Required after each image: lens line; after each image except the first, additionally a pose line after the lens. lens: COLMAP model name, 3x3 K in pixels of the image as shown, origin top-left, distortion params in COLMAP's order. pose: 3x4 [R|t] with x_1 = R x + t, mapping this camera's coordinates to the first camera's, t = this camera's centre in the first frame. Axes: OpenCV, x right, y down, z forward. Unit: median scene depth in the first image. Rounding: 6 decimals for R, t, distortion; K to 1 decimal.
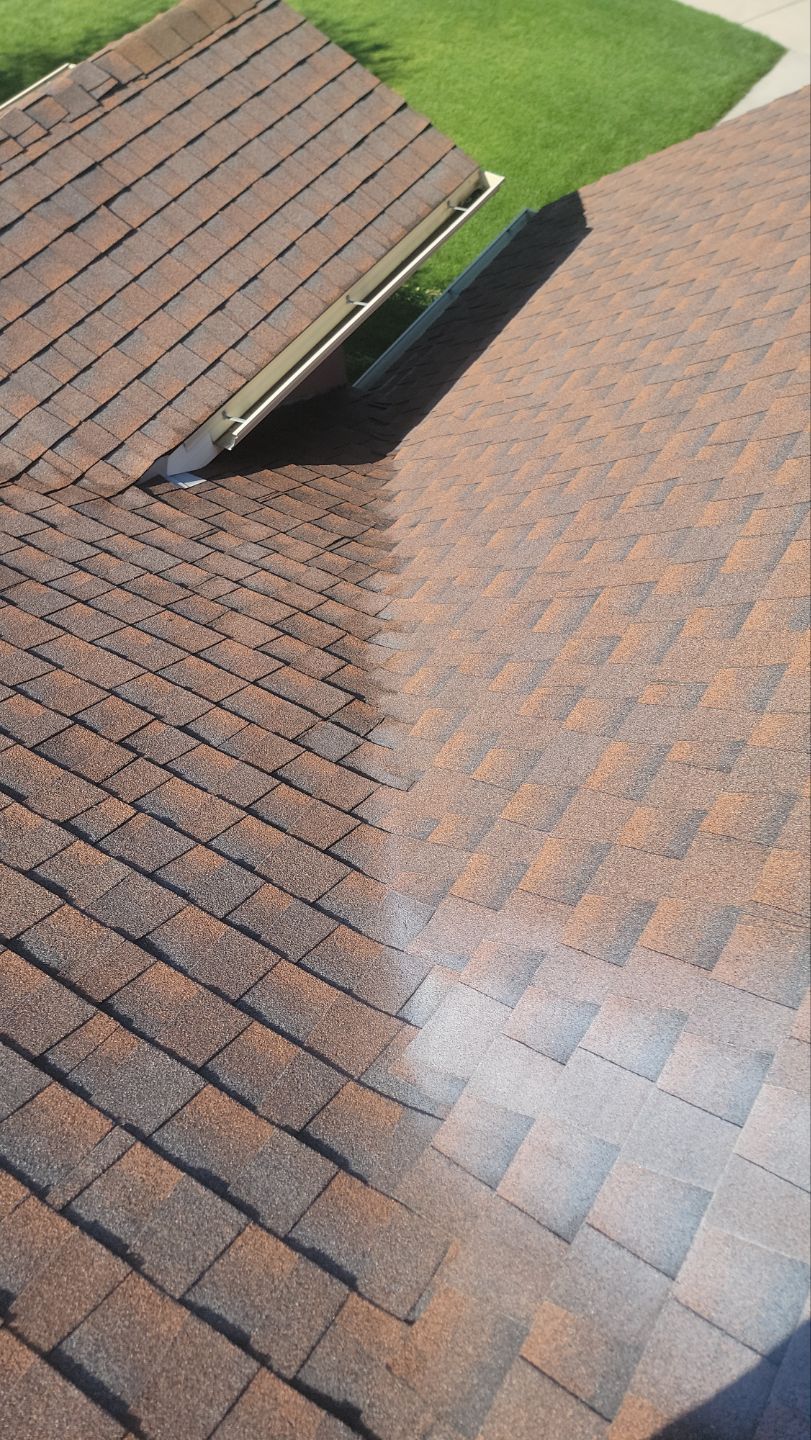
lens RADIAL K [[1002.4, 0, 405.5], [0, 1002.4, 720.0], [0, 0, 1]] dist [0.083792, -0.076629]
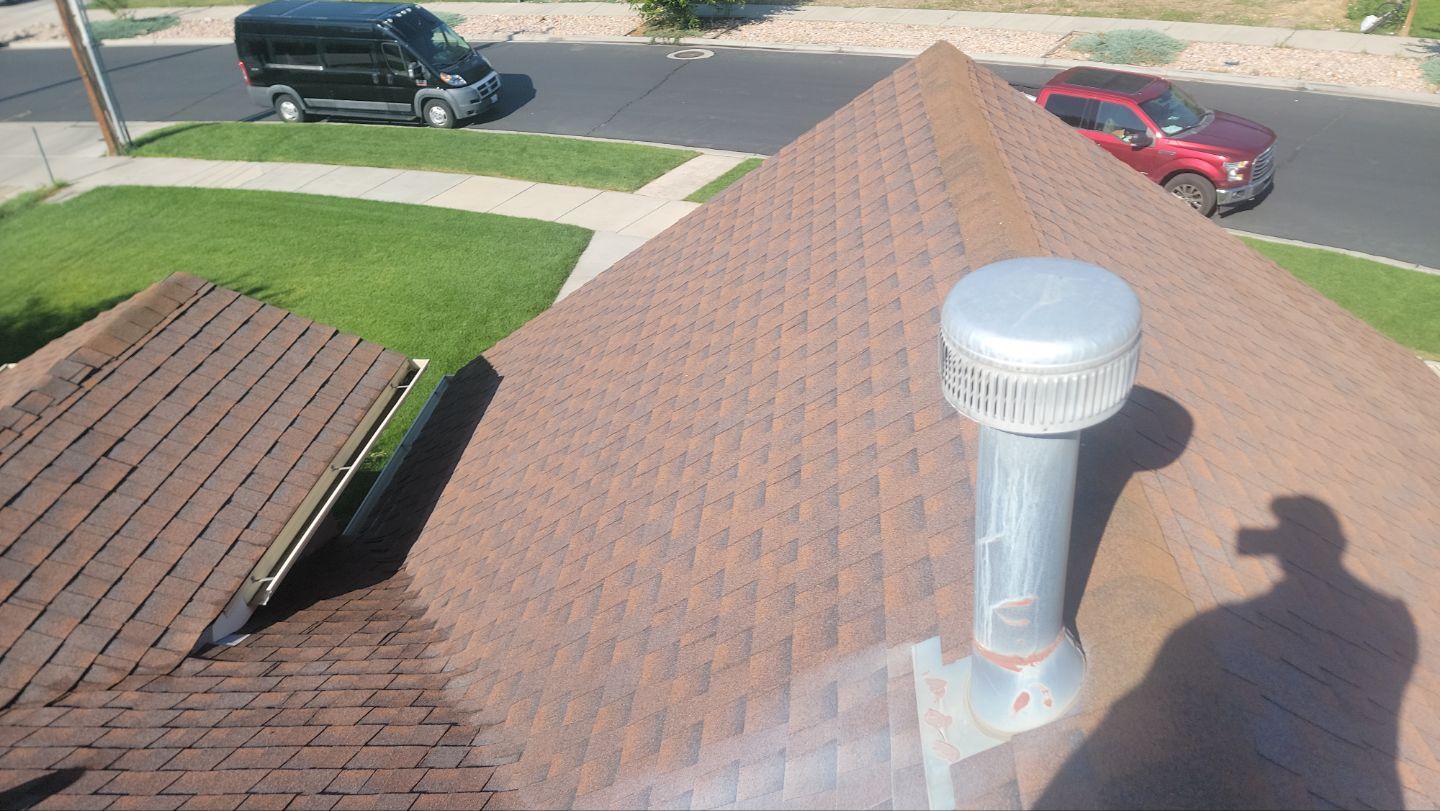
lens RADIAL K [[984.0, 0, 760.2], [0, 984.0, 384.5], [0, 0, 1]] dist [0.077868, -0.070427]
pose [[0.876798, -0.242782, 0.415069, -0.084015], [0.393149, 0.858953, -0.328075, 0.117889], [-0.276874, 0.450840, 0.848578, -0.259844]]
